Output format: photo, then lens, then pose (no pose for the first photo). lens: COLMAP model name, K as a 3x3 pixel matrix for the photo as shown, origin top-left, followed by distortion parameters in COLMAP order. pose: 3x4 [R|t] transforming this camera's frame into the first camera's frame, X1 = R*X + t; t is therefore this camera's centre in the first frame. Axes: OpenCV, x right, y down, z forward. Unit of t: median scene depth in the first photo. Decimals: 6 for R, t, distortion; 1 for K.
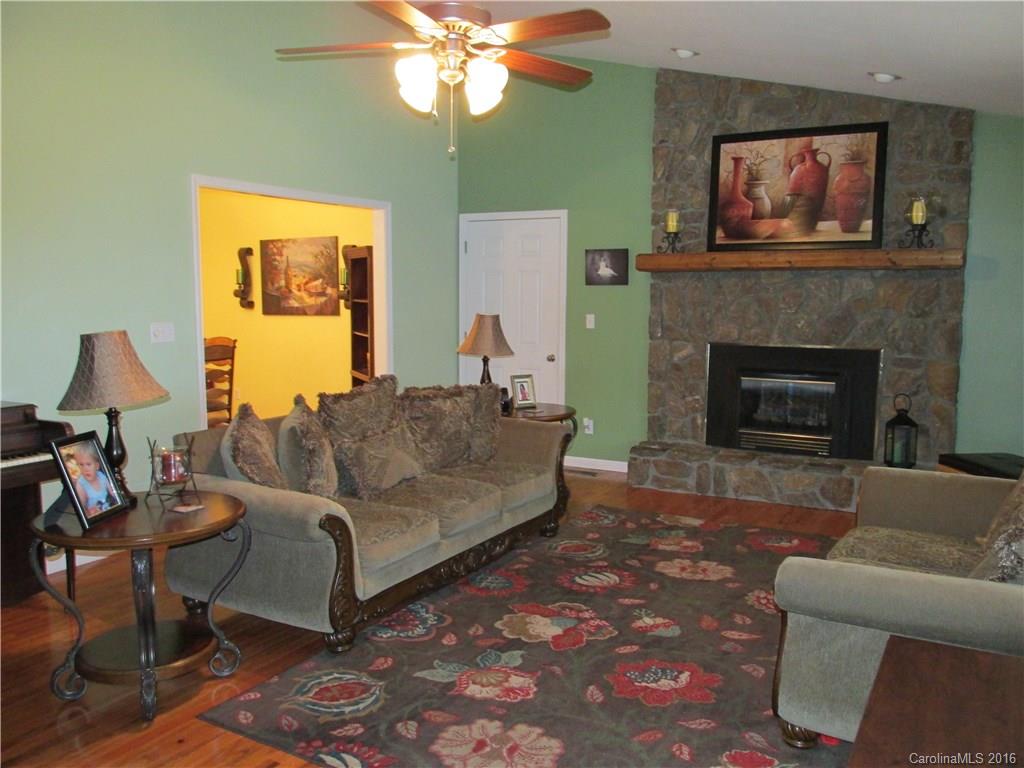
lens RADIAL K [[849.7, 0, 503.8], [0, 849.7, 377.3], [0, 0, 1]] dist [-0.021467, -0.005087]
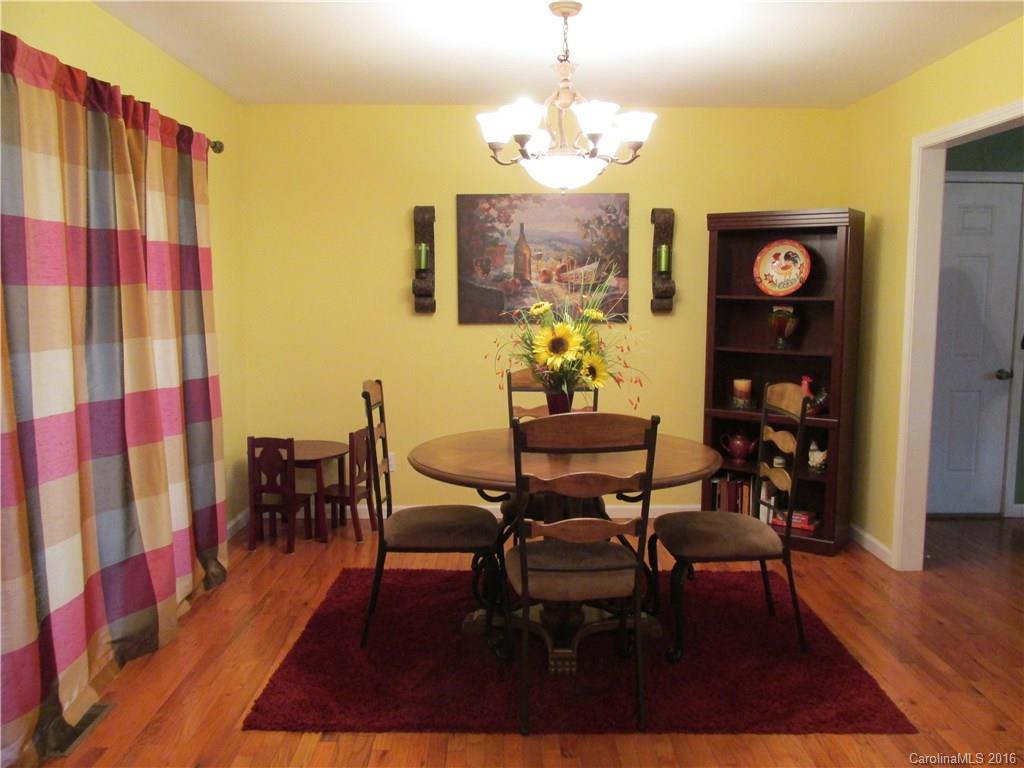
lens RADIAL K [[849.7, 0, 503.8], [0, 849.7, 377.3], [0, 0, 1]] dist [-0.021467, -0.005087]
pose [[0.865187, -0.051943, 0.498753, -0.566785], [0.052250, 0.998545, 0.013355, -0.044127], [-0.498720, 0.014505, 0.866642, 0.493212]]
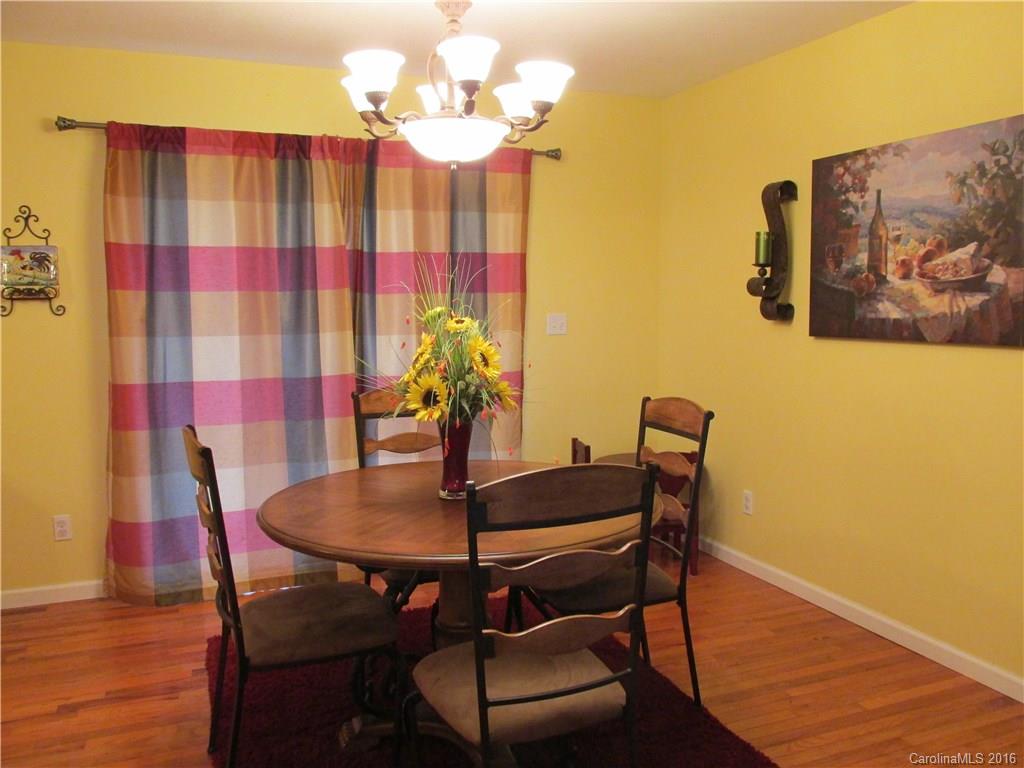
lens RADIAL K [[849.7, 0, 503.8], [0, 849.7, 377.3], [0, 0, 1]] dist [-0.021467, -0.005087]
pose [[0.782481, 0.055592, -0.620188, -0.143304], [-0.057780, 0.998192, 0.016575, -0.052742], [0.619988, 0.022865, 0.784278, 0.586416]]
